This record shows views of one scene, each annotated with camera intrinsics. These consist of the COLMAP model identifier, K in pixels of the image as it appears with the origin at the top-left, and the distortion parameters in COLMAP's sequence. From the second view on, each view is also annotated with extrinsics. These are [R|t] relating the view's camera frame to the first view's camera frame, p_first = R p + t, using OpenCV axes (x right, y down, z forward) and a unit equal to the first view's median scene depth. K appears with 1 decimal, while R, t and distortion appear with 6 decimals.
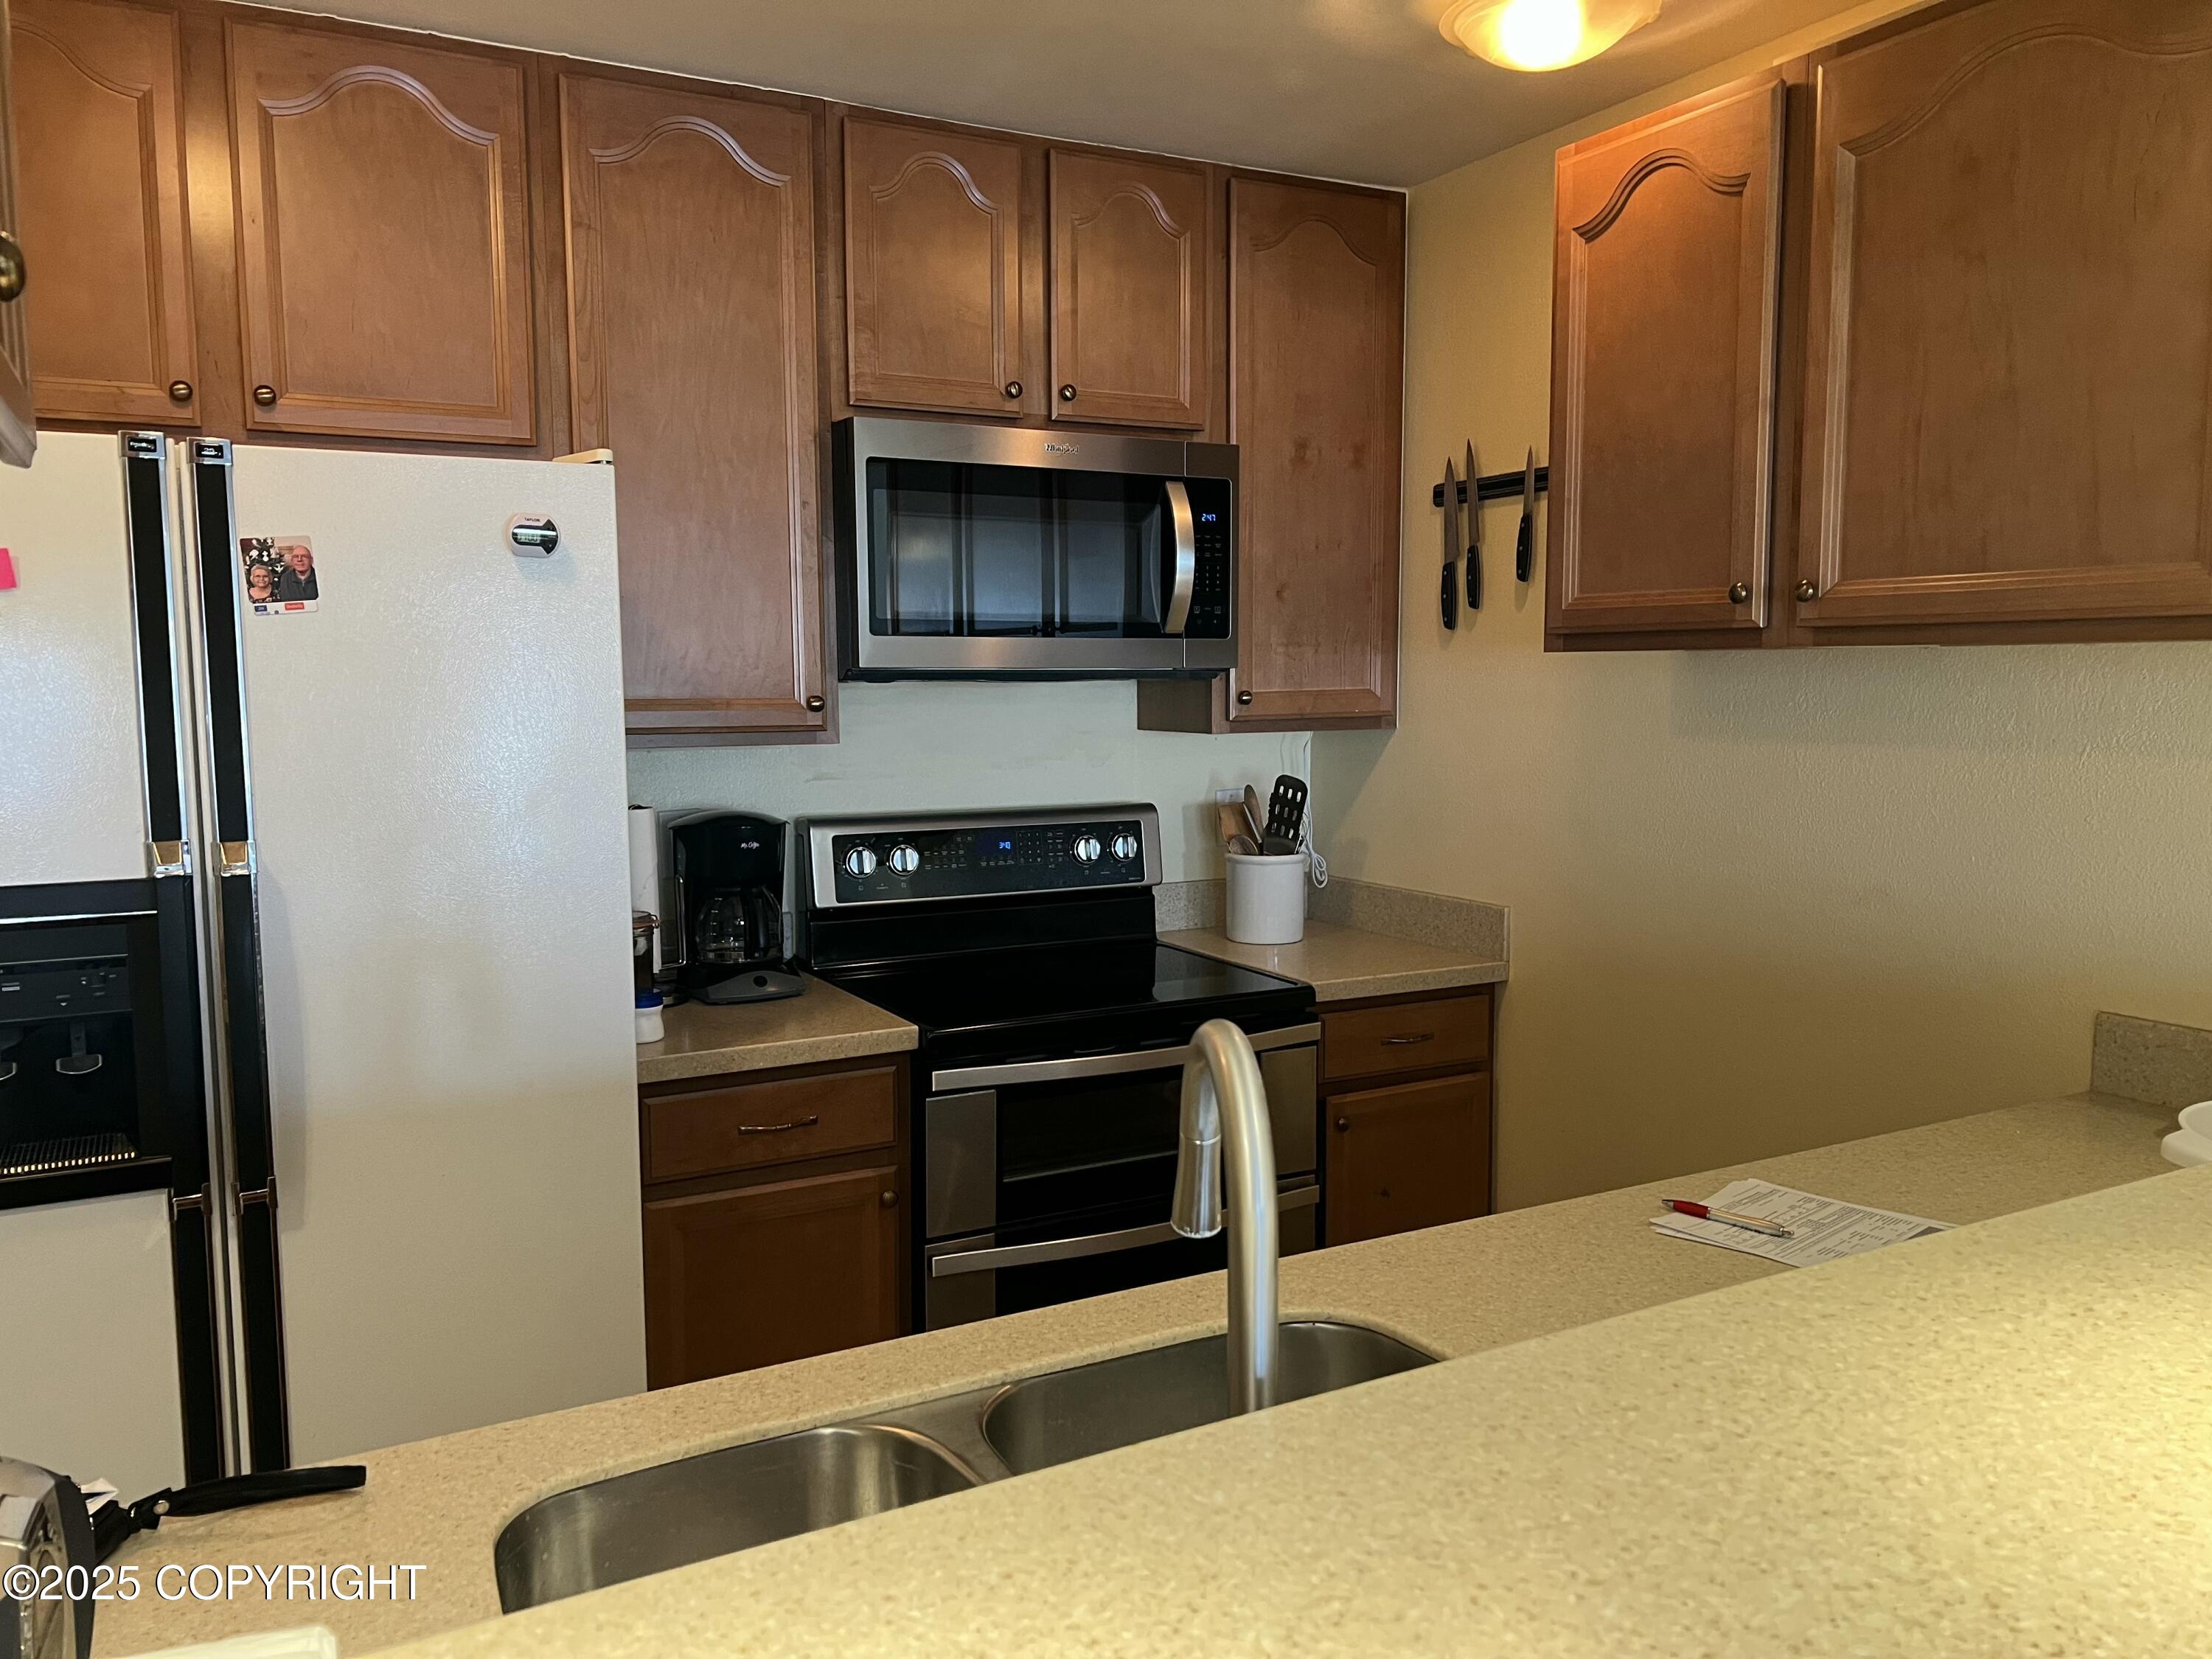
lens RADIAL K [[1672.5, 0, 1095.1], [0, 1672.5, 868.2], [0, 0, 1]] dist [0.033423, -0.036934]
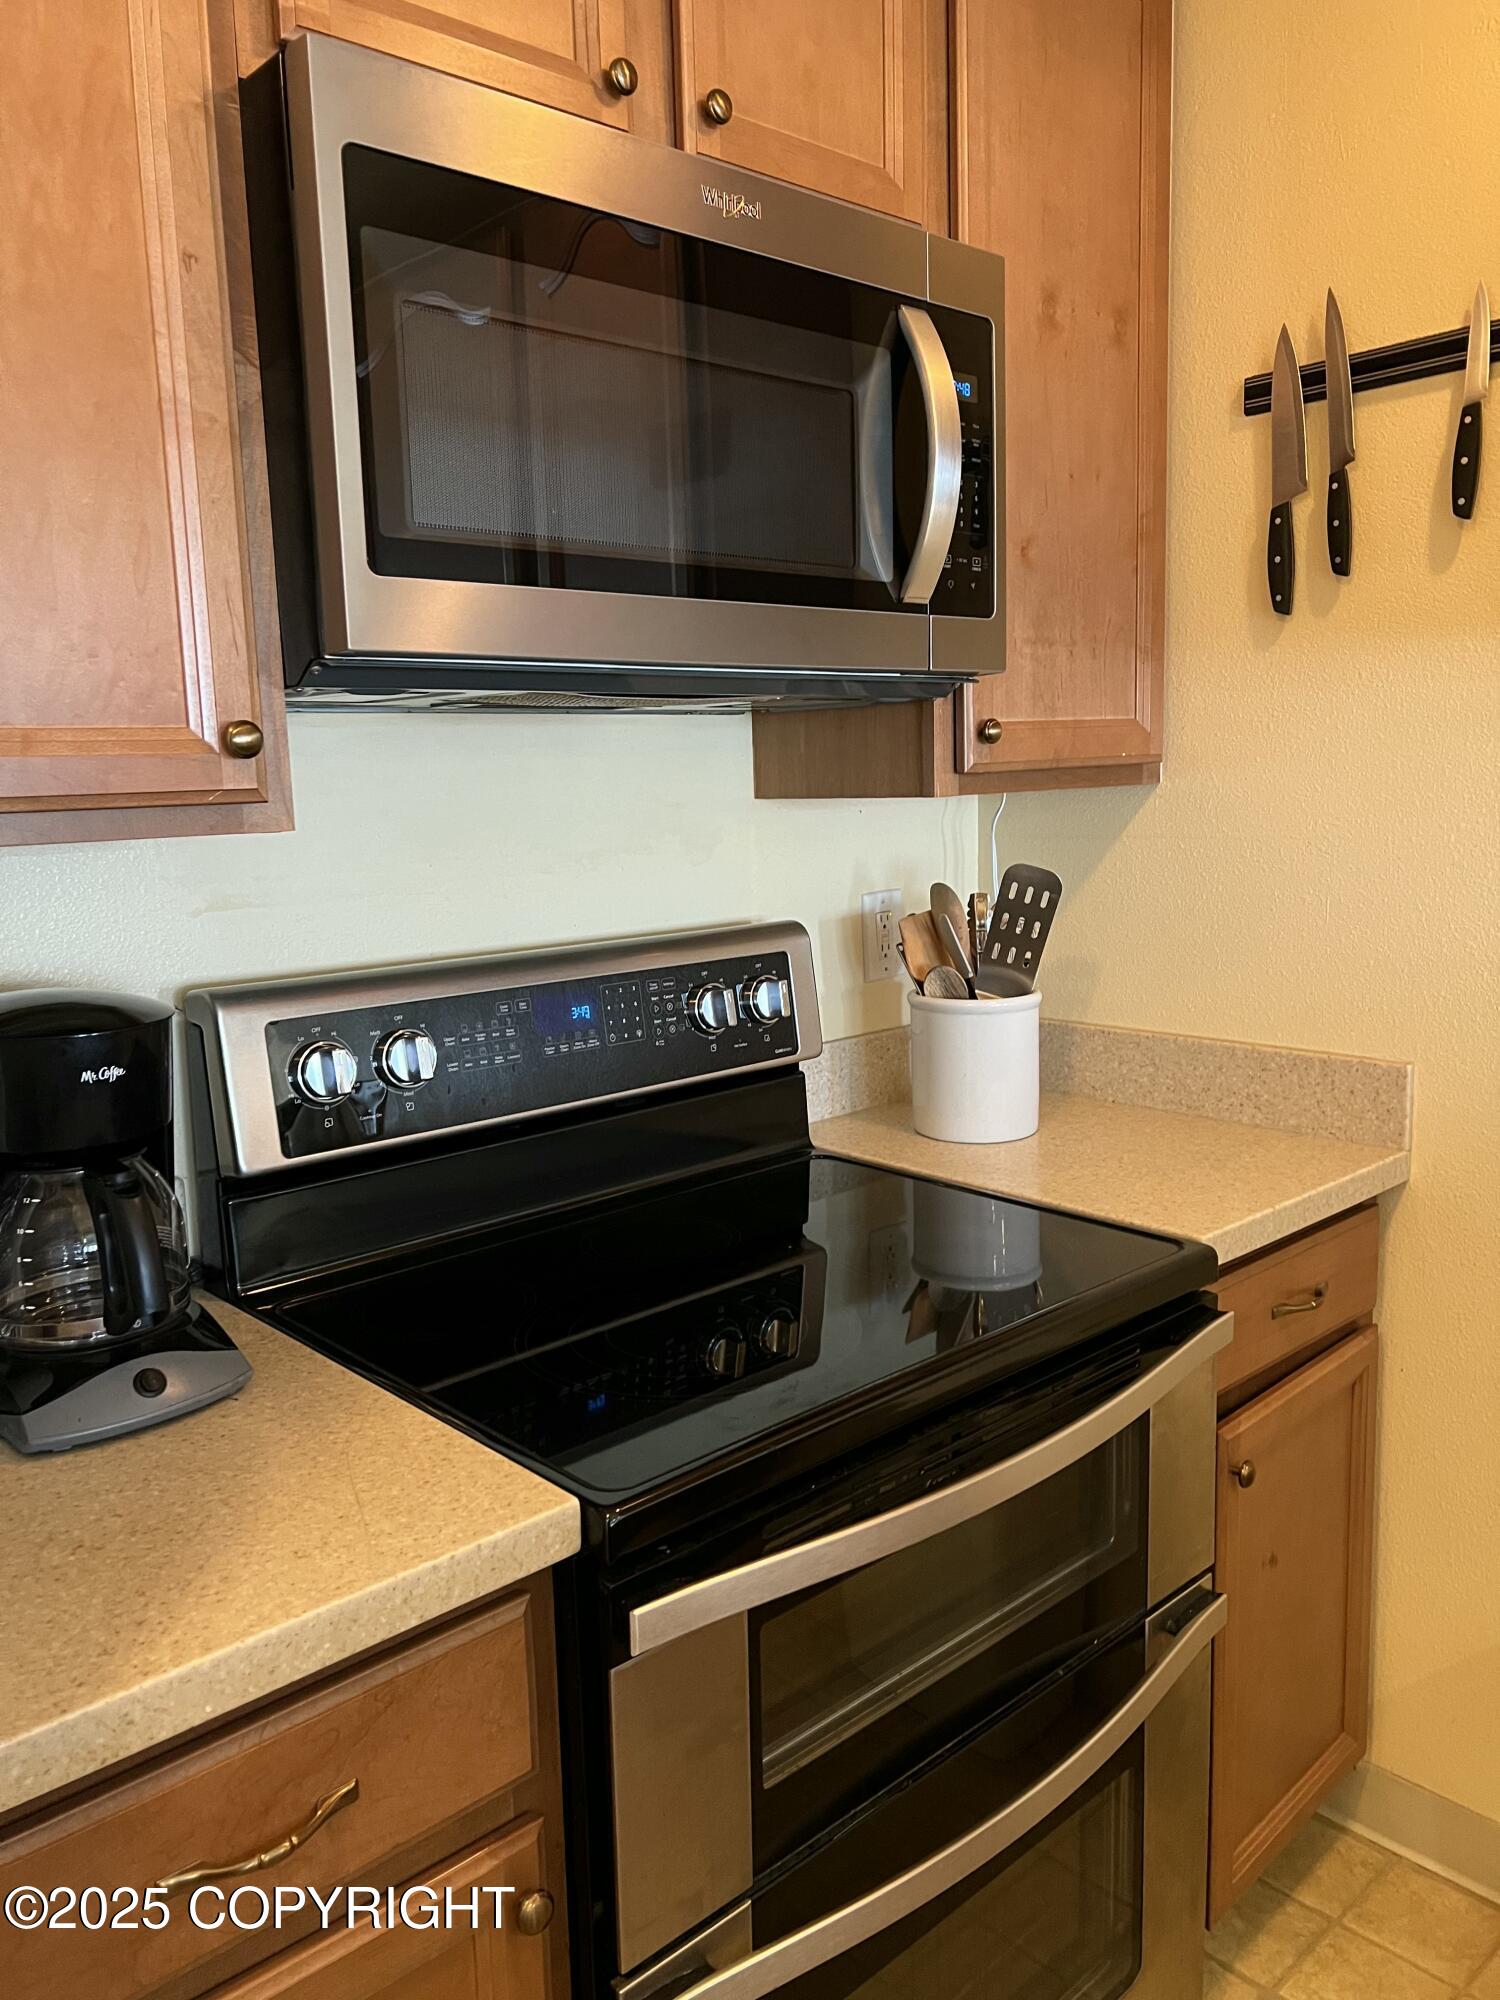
lens RADIAL K [[1512.2, 0, 745.3], [0, 1512.2, 996.3], [0, 0, 1]] dist [0.033423, -0.036934]
pose [[0.967924, -0.059590, 0.244075, -0.129035], [0.052333, 0.997976, 0.036116, -0.035779], [-0.245733, -0.022185, 0.969084, 0.535133]]
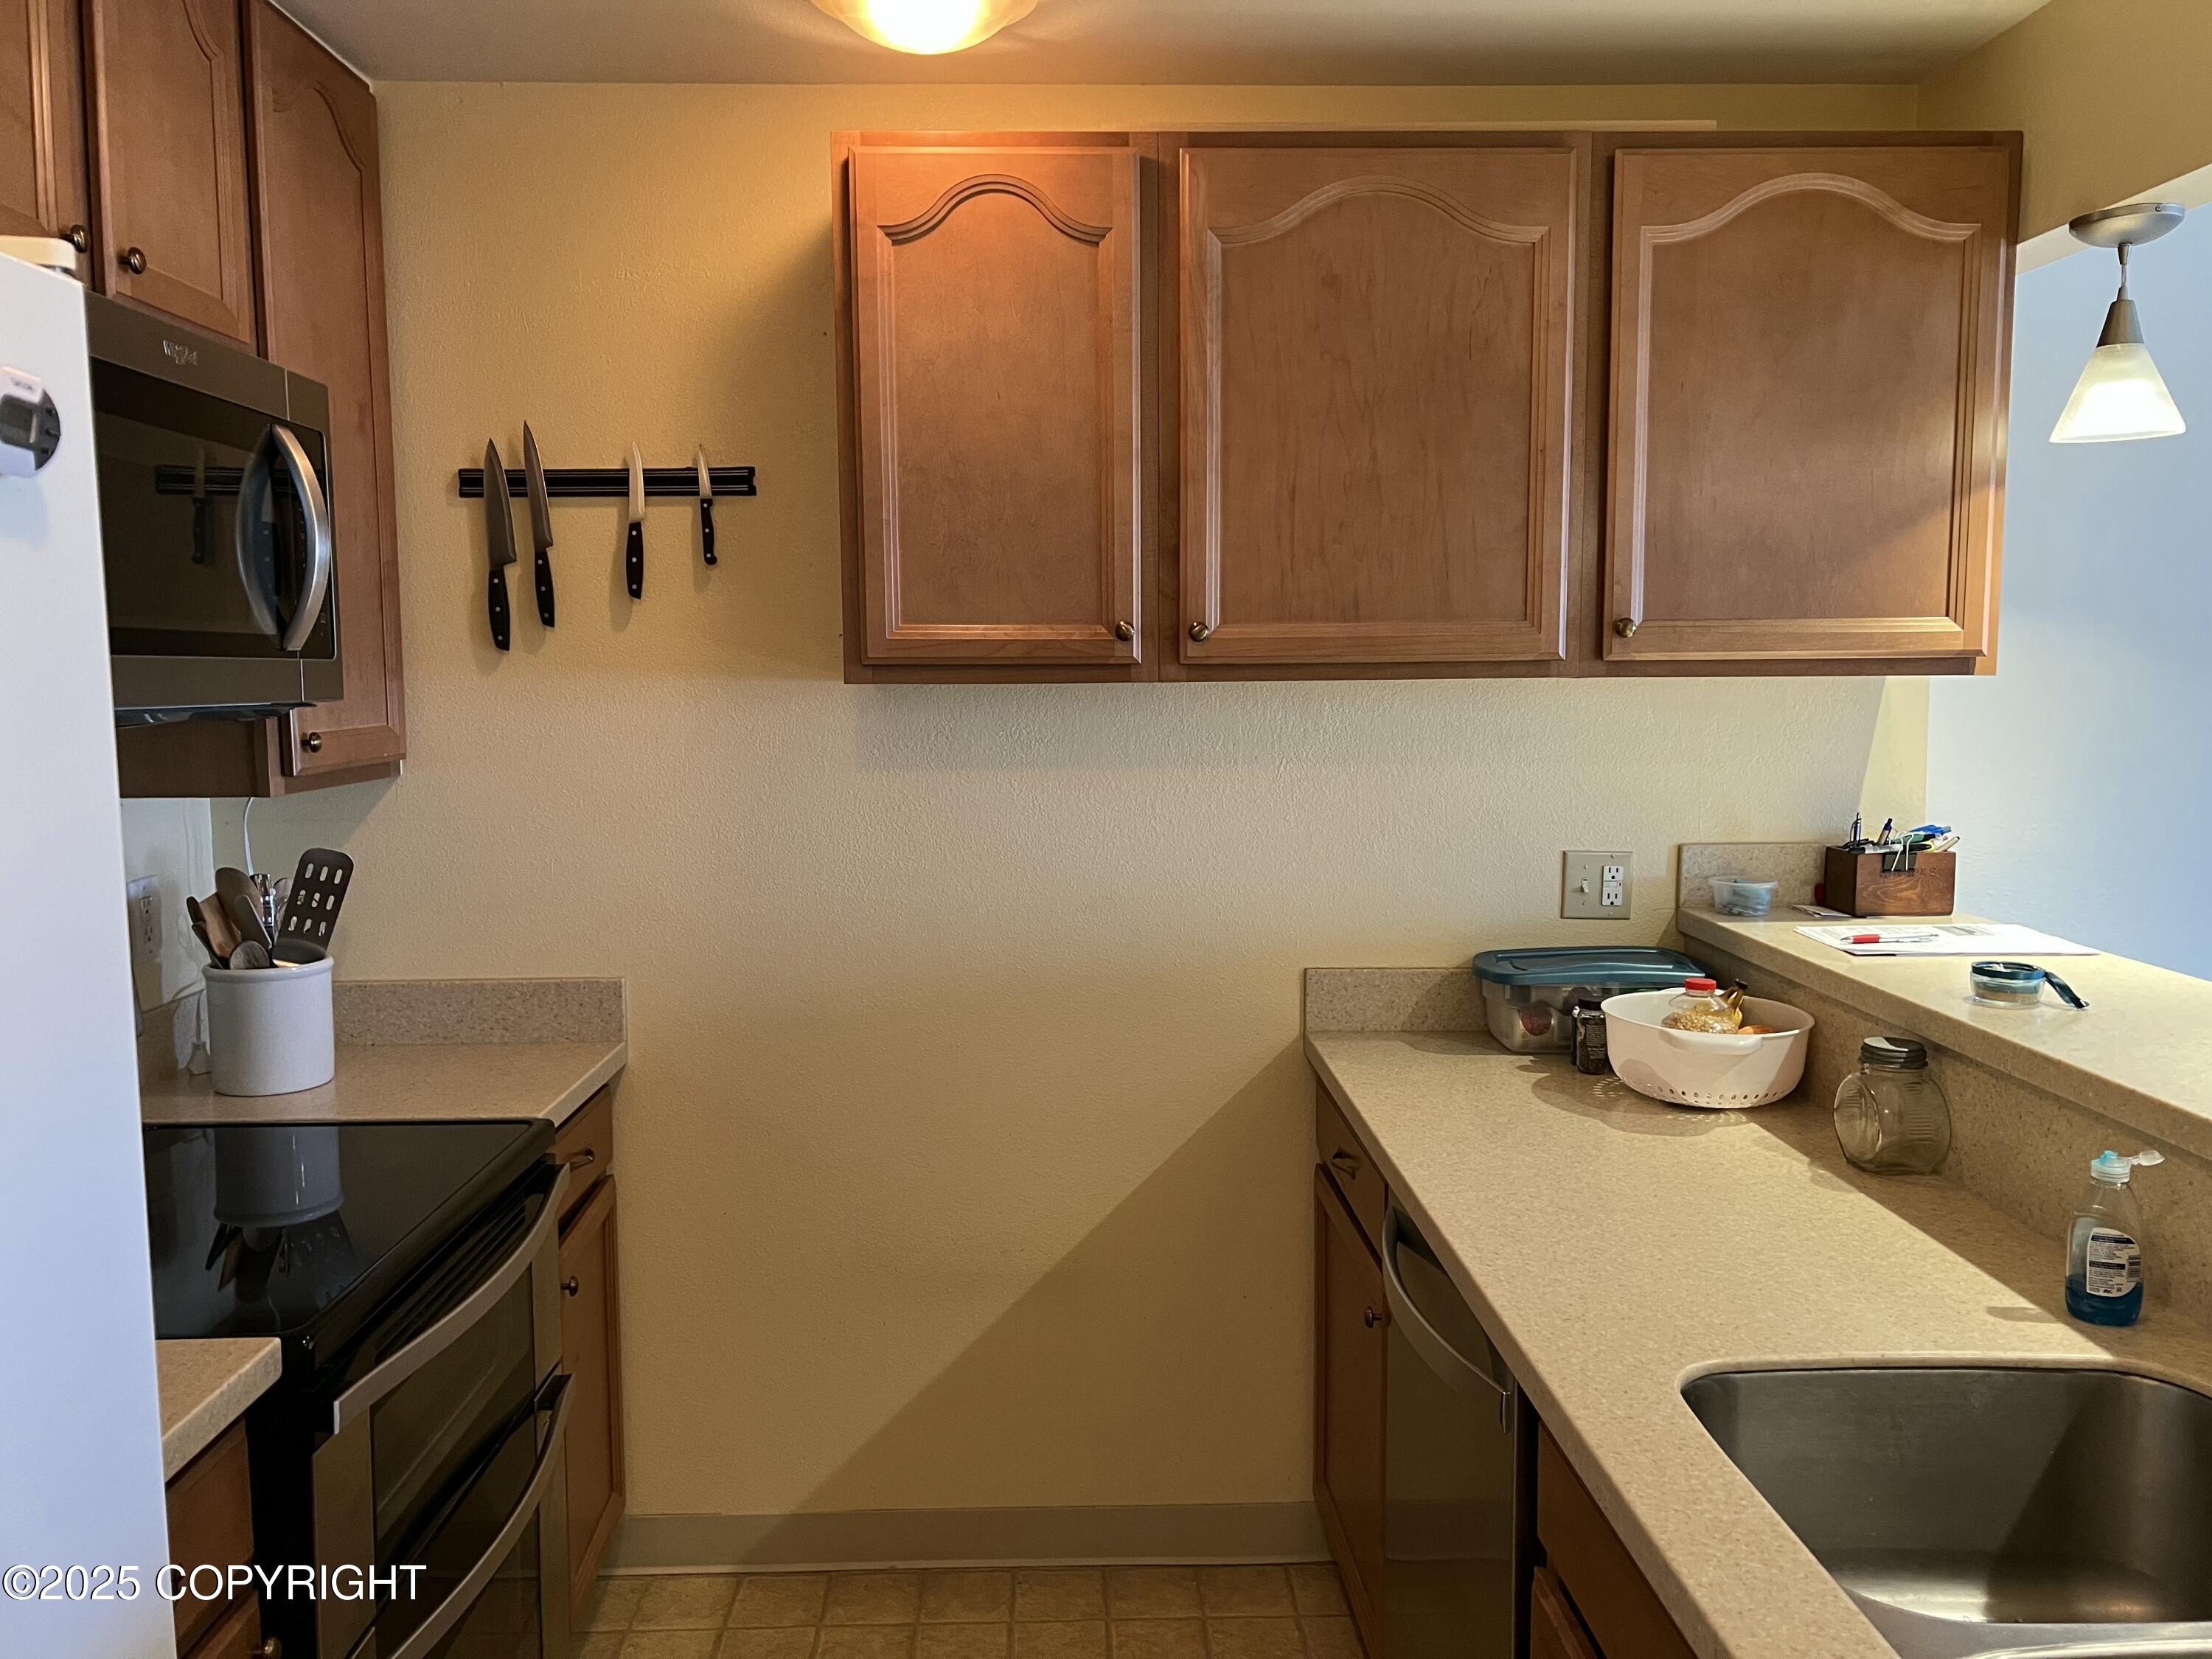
lens RADIAL K [[1672.5, 0, 1091.2], [0, 1672.5, 824.1], [0, 0, 1]] dist [0.033423, -0.036934]
pose [[0.450257, -0.077921, 0.889493, -0.408357], [0.105655, 0.993836, 0.033580, -0.059770], [-0.886626, 0.078860, 0.455714, 0.408359]]
